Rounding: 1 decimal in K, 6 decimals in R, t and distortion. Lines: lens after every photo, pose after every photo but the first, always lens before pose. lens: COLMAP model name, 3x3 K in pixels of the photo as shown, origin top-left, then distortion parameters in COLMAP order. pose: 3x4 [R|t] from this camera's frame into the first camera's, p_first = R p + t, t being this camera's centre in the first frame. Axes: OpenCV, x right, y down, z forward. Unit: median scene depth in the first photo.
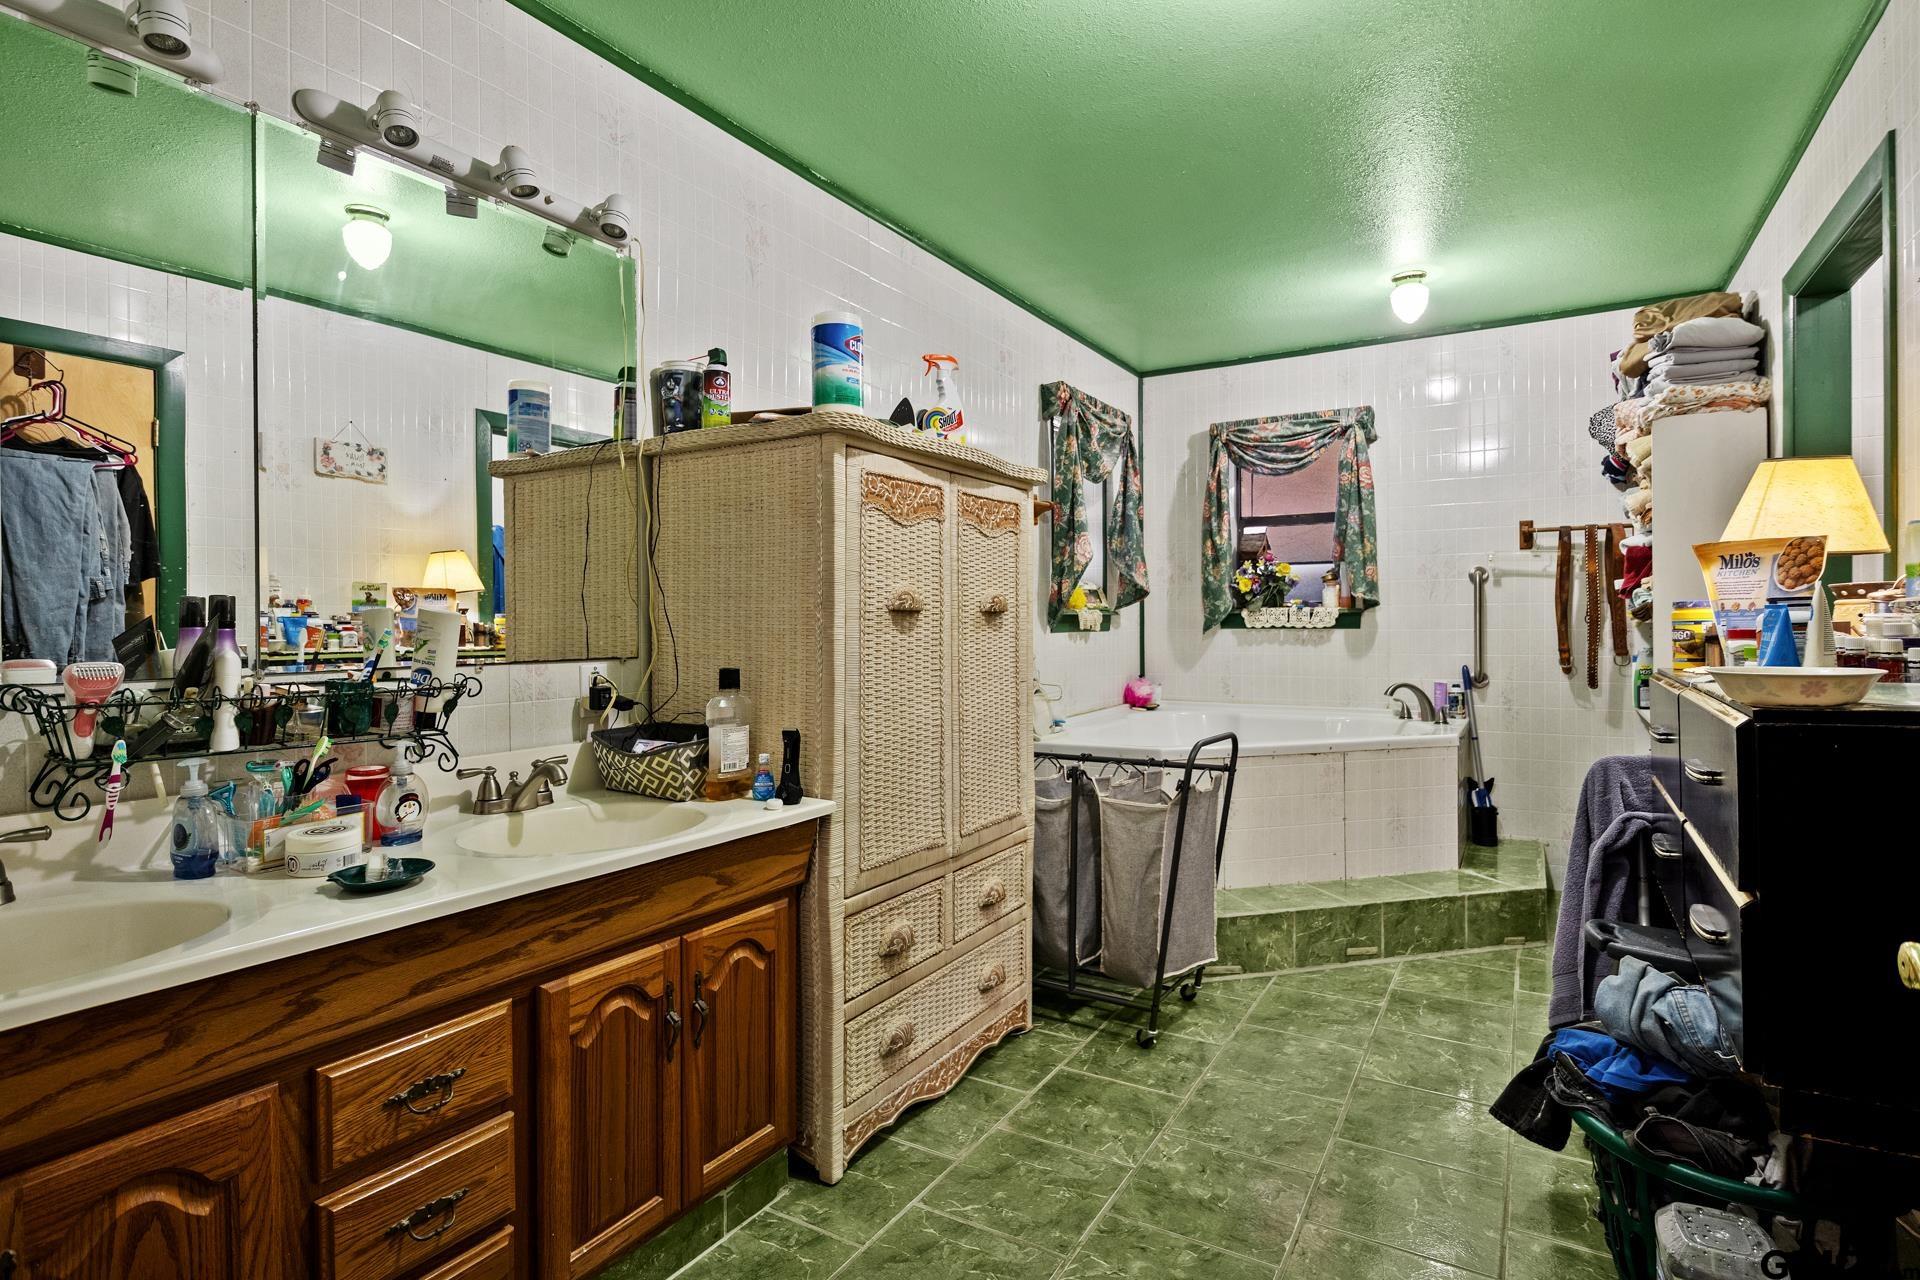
lens RADIAL K [[957.3, 0, 965.6], [0, 957.3, 628.8], [0, 0, 1]] dist [-0.002320, -0.001182]
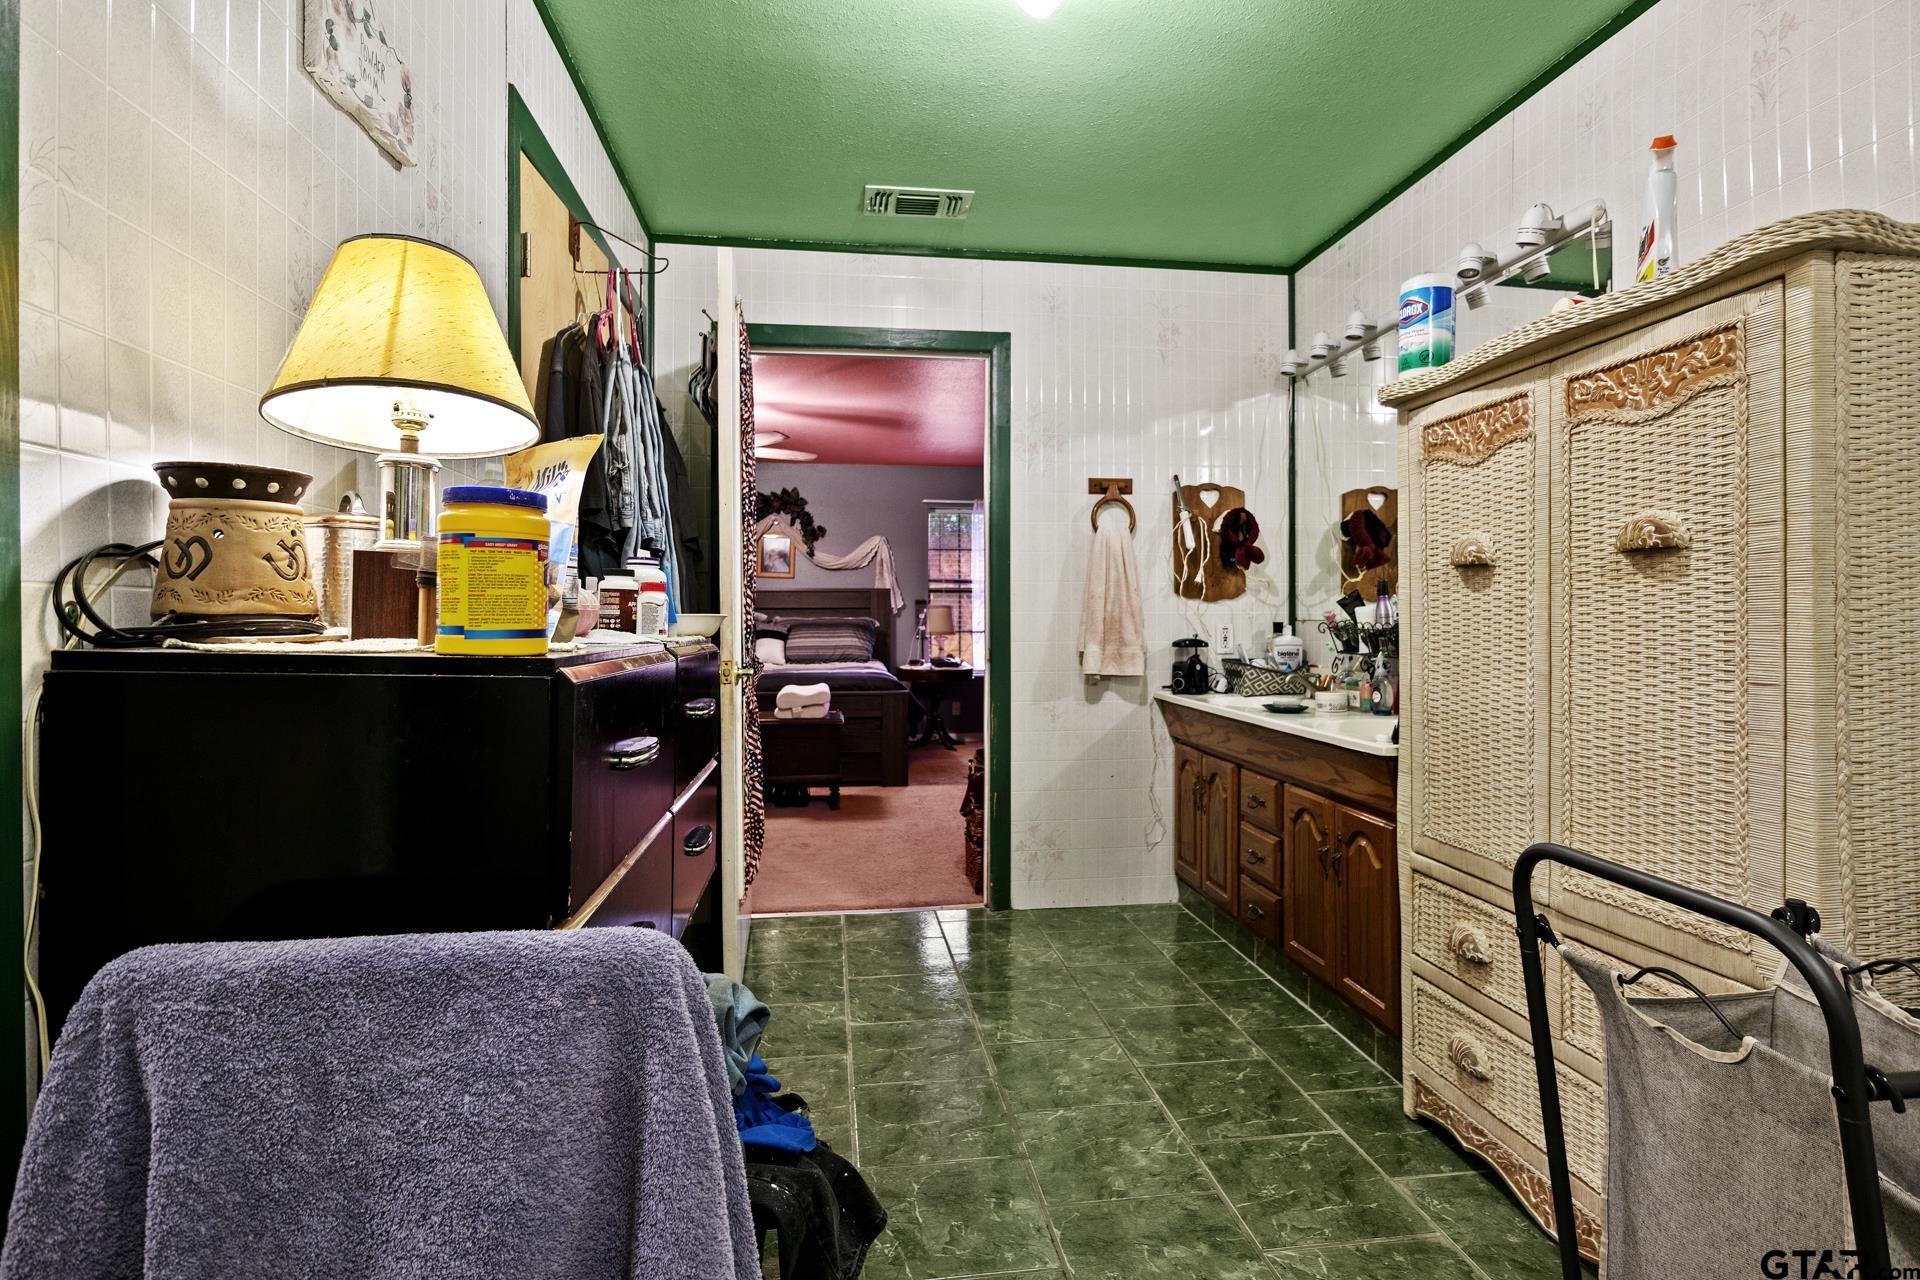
lens RADIAL K [[957.3, 0, 965.6], [0, 957.3, 628.8], [0, 0, 1]] dist [-0.002320, -0.001182]
pose [[-0.778130, 0.011199, -0.628003, 0.833097], [0.000368, 0.999849, 0.017375, 0.023134], [0.628103, 0.013289, -0.778017, 1.397785]]
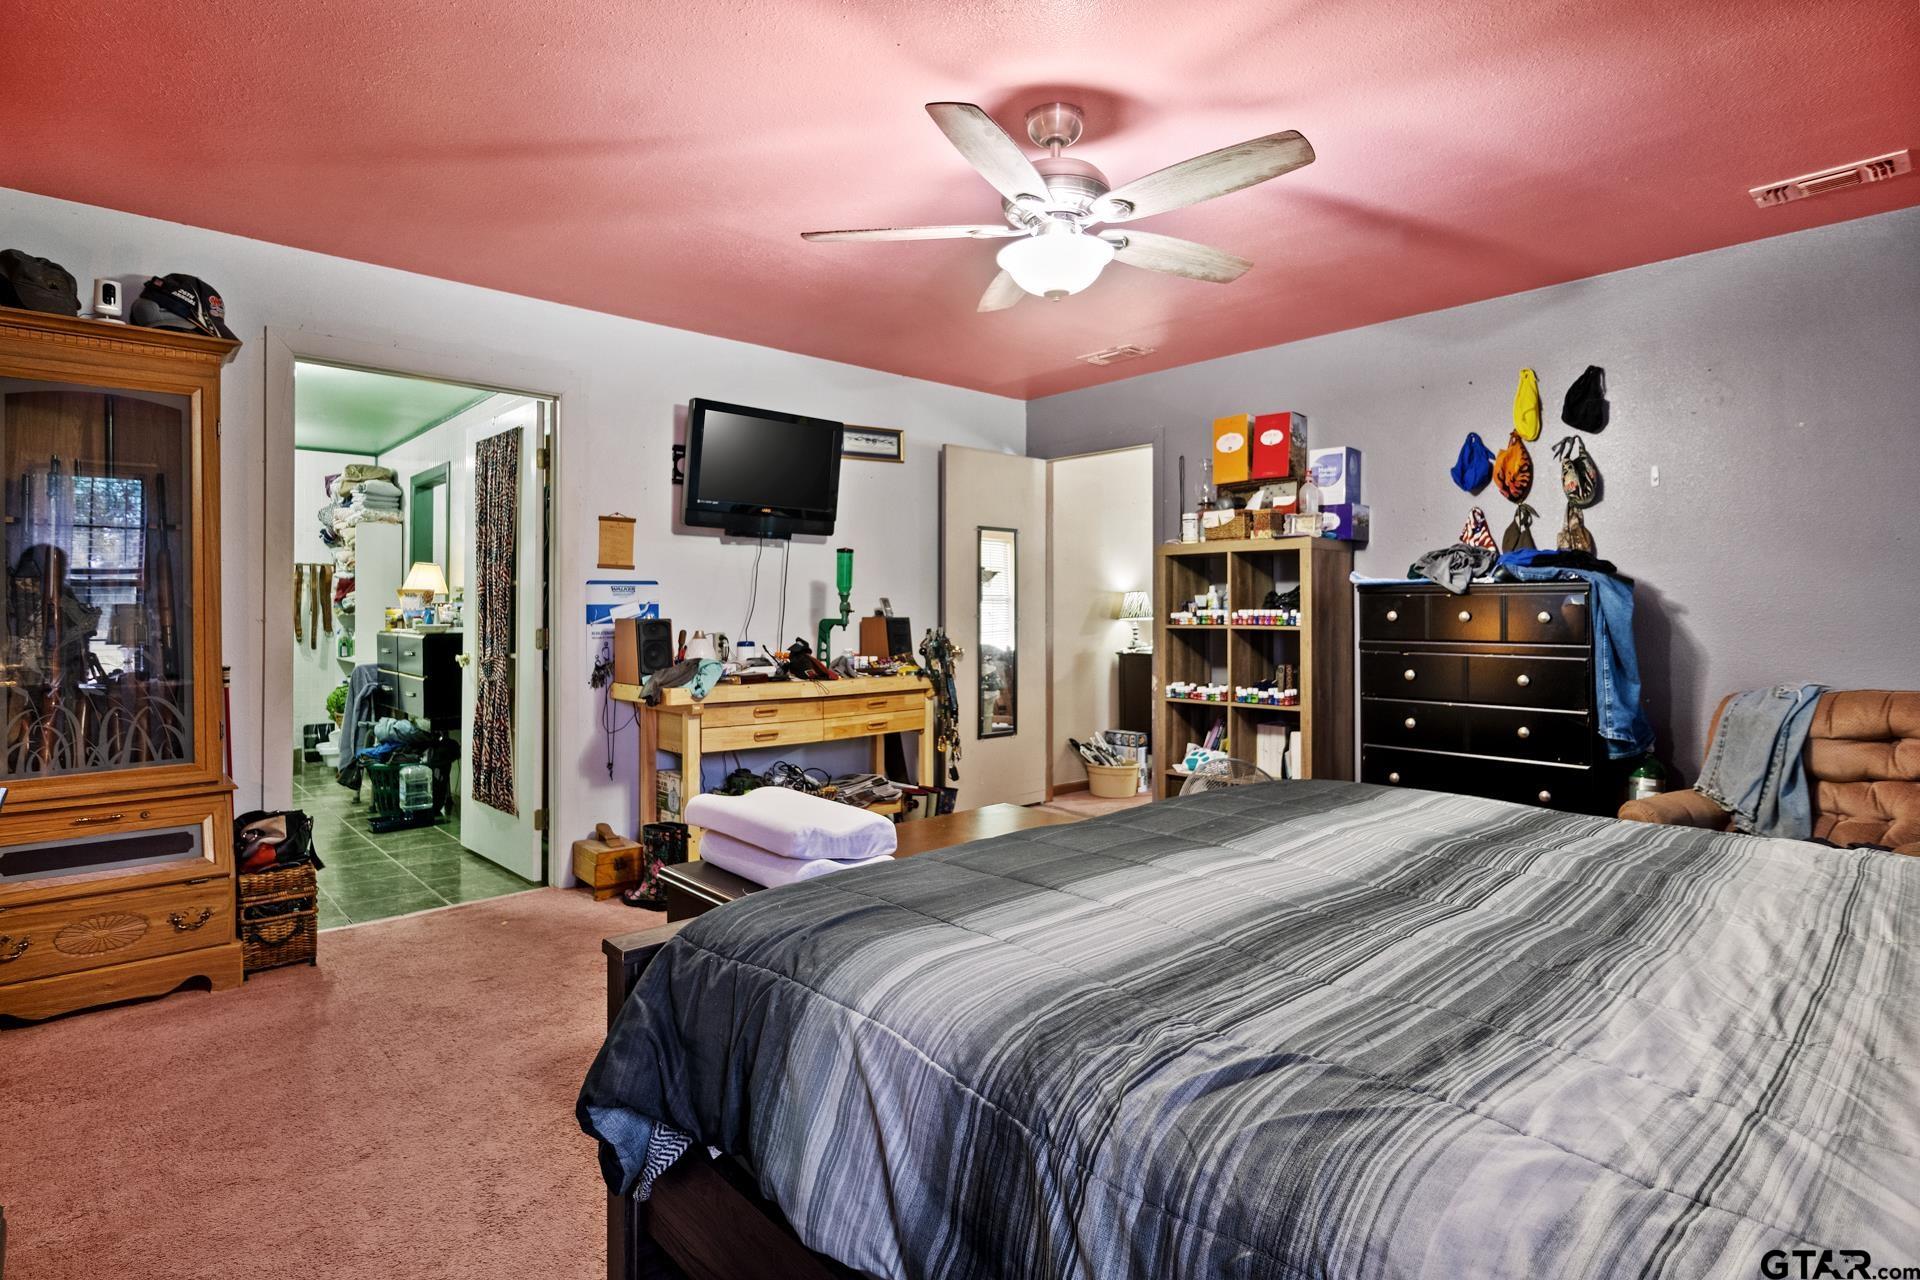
lens RADIAL K [[957.3, 0, 965.6], [0, 957.3, 628.8], [0, 0, 1]] dist [-0.002320, -0.001182]
pose [[0.284364, 0.000668, 0.958716, -1.124521], [-0.004174, 0.999991, 0.000541, 0.021277], [-0.958707, -0.004156, 0.284365, -1.100600]]
